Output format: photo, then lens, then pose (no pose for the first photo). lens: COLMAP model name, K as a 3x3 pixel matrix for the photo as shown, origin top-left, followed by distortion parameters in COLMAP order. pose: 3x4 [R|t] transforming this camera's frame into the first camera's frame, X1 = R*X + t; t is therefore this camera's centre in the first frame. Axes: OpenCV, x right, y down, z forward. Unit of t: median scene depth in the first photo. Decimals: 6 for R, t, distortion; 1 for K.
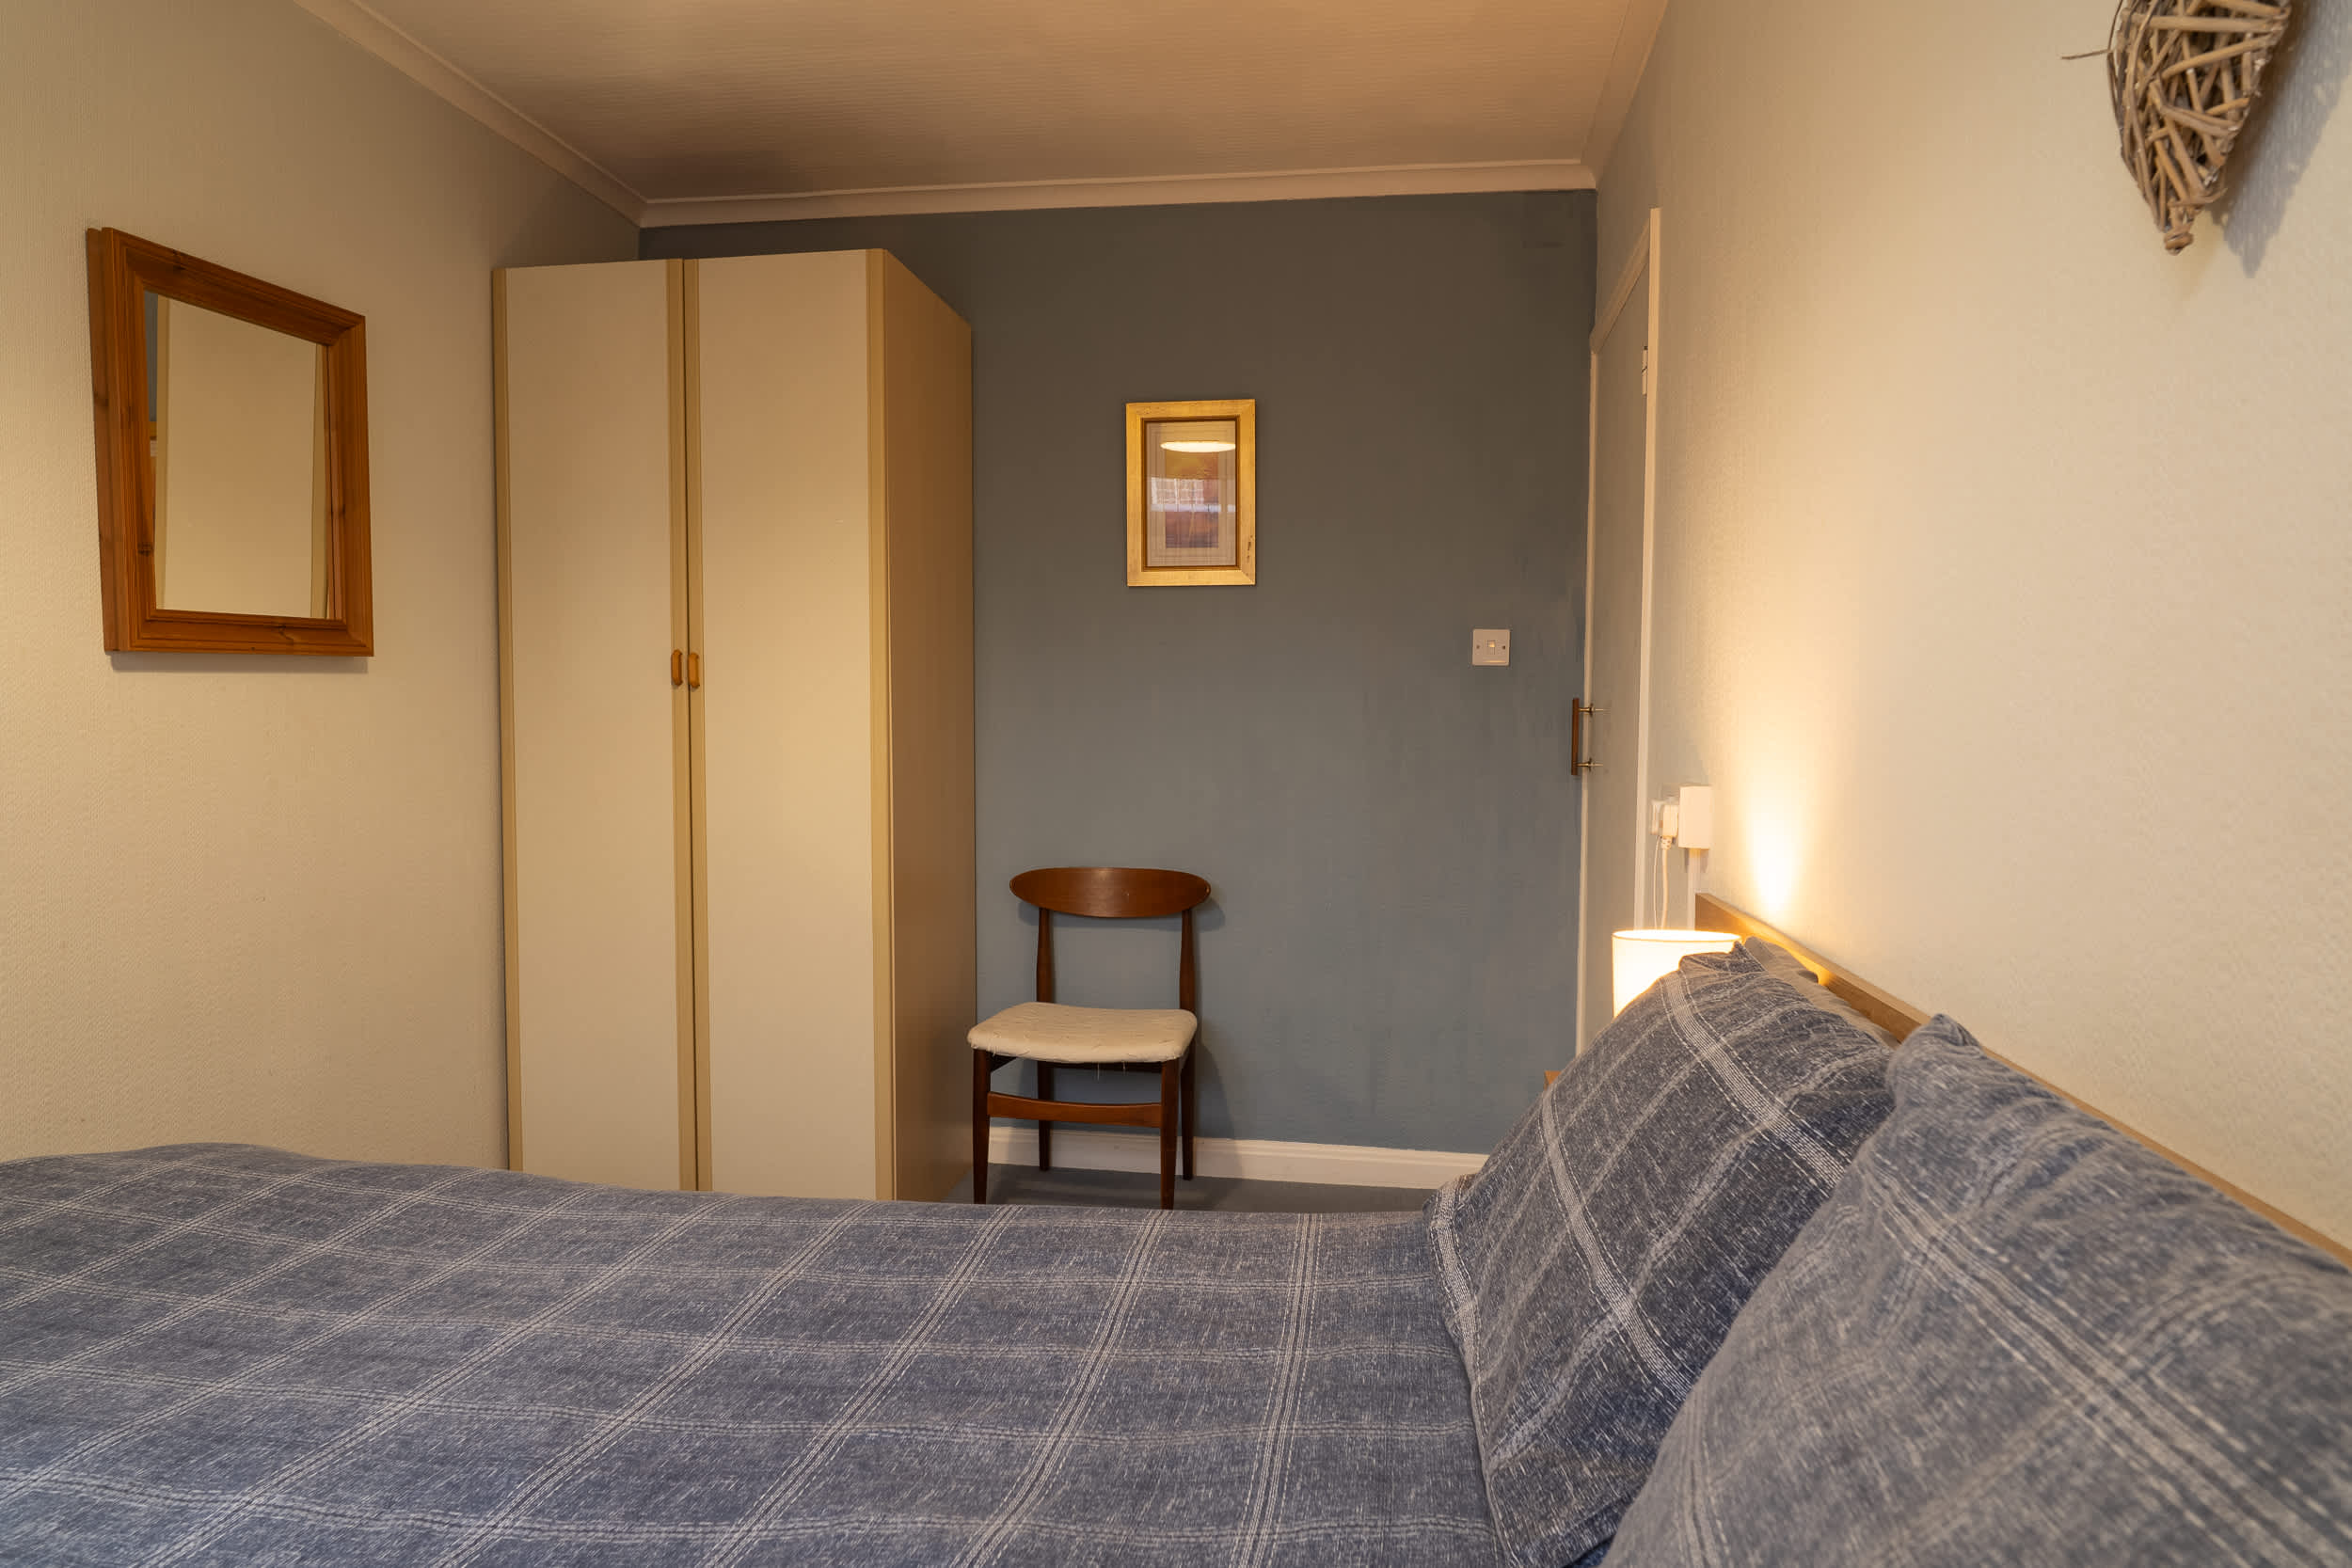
lens RADIAL K [[1429.8, 0, 1154.8], [0, 1429.8, 775.2], [0, 0, 1]] dist [-0.002612, 0.000032]
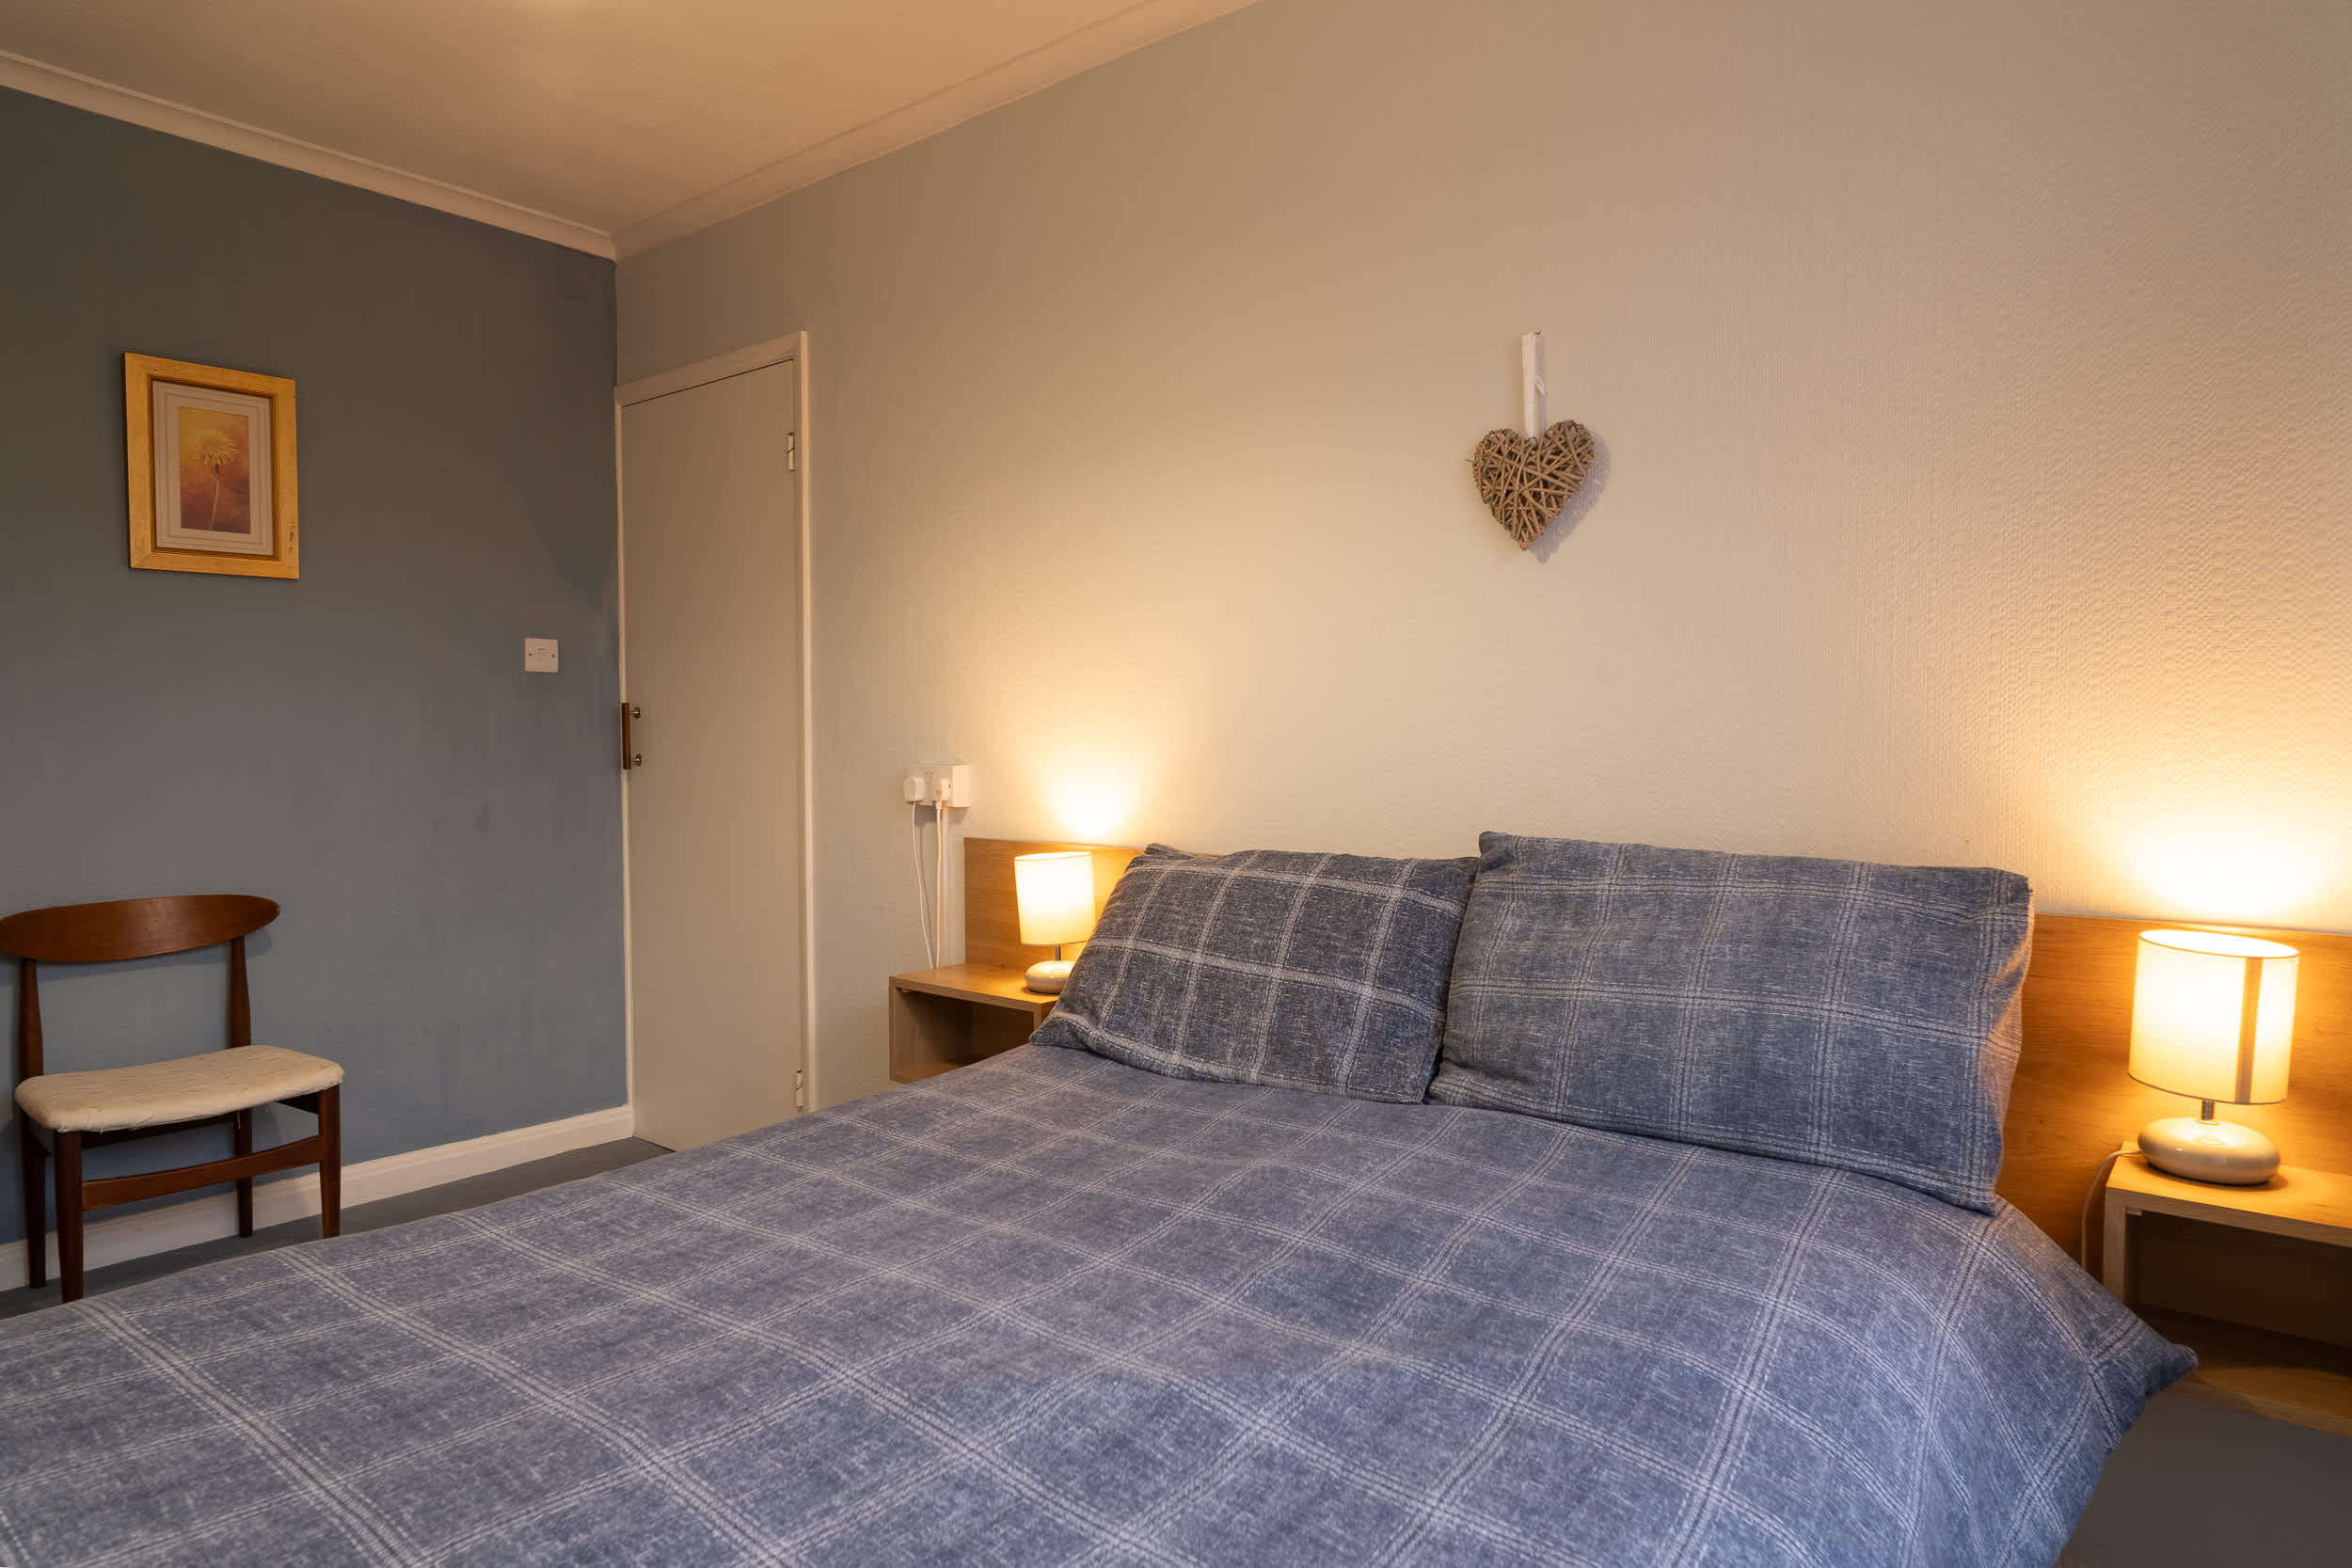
lens RADIAL K [[1429.8, 0, 1154.8], [0, 1429.8, 775.2], [0, 0, 1]] dist [-0.002612, 0.000032]
pose [[0.496859, -0.038283, 0.866986, -1.027320], [0.039328, 0.998993, 0.021573, -0.007165], [-0.866940, 0.023378, 0.497865, 0.118654]]
